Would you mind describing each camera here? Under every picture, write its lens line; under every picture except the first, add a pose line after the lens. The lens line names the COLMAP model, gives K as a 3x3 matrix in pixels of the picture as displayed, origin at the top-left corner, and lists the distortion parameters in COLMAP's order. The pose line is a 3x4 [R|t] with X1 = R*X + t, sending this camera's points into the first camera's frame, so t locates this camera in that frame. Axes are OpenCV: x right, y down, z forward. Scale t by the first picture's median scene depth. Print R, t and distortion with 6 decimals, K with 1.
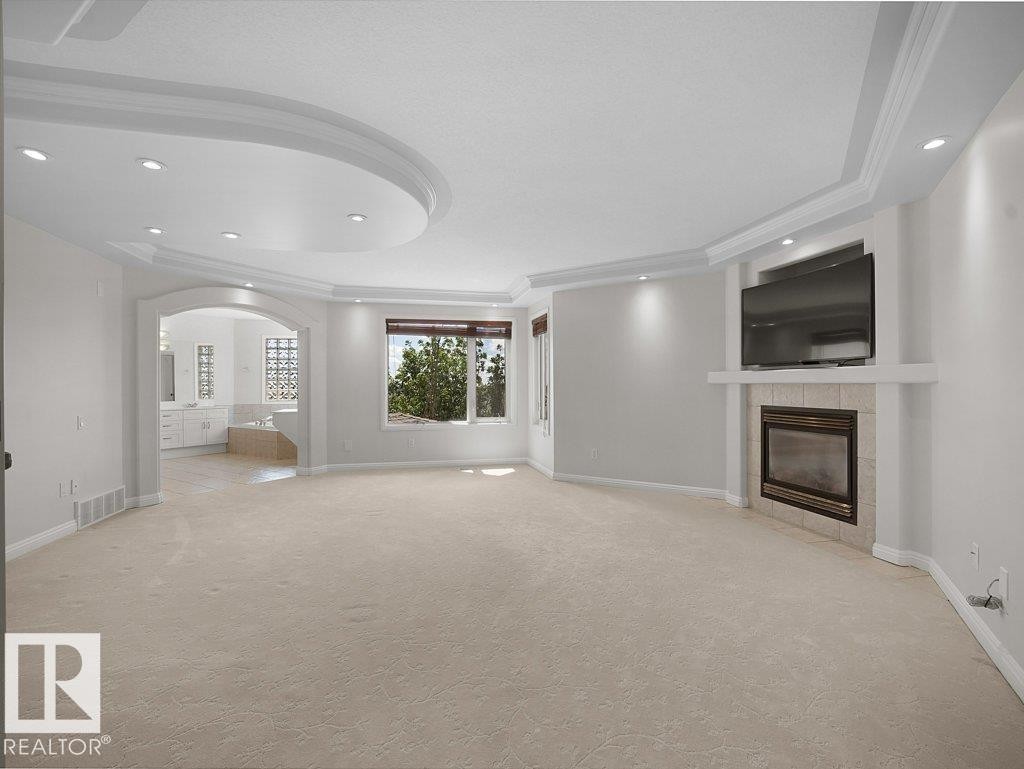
lens RADIAL K [[477.2, 0, 512.6], [0, 477.2, 388.0], [0, 0, 1]] dist [-0.000931, -0.019360]
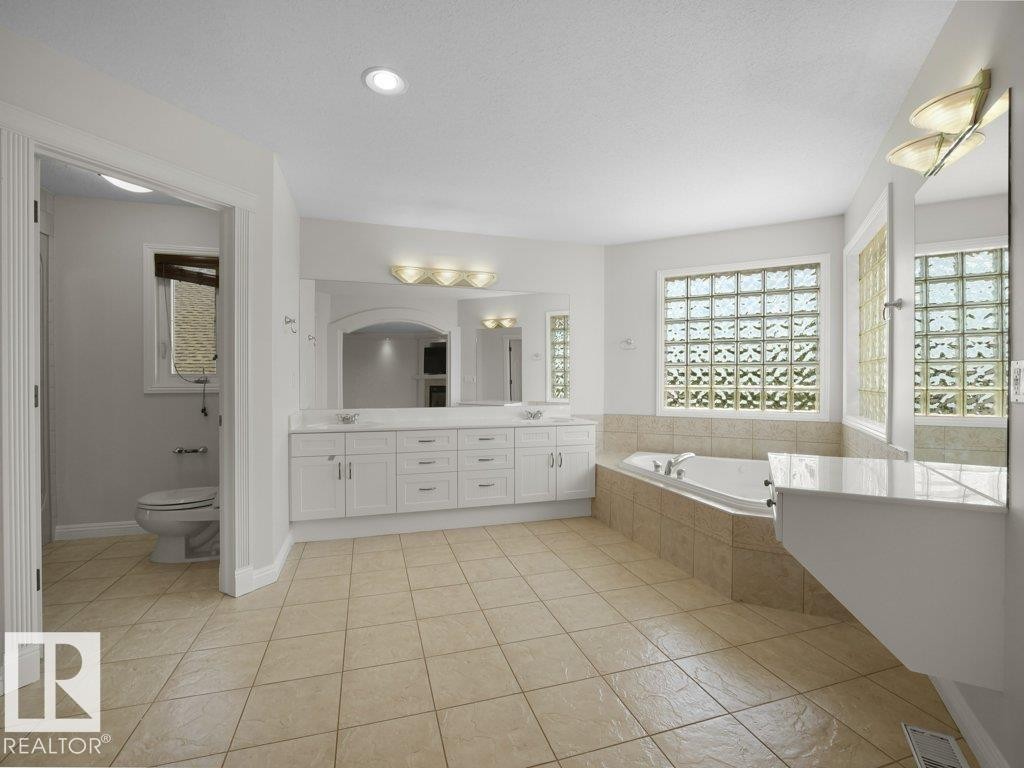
lens RADIAL K [[472.6, 0, 508.0], [0, 472.6, 380.3], [0, 0, 1]] dist [-0.000518, 0.000231]
pose [[0.765597, 0.003611, -0.643310, -0.330031], [-0.001982, 0.999993, 0.003256, -0.003162], [0.643317, -0.001218, 0.765599, 0.531735]]
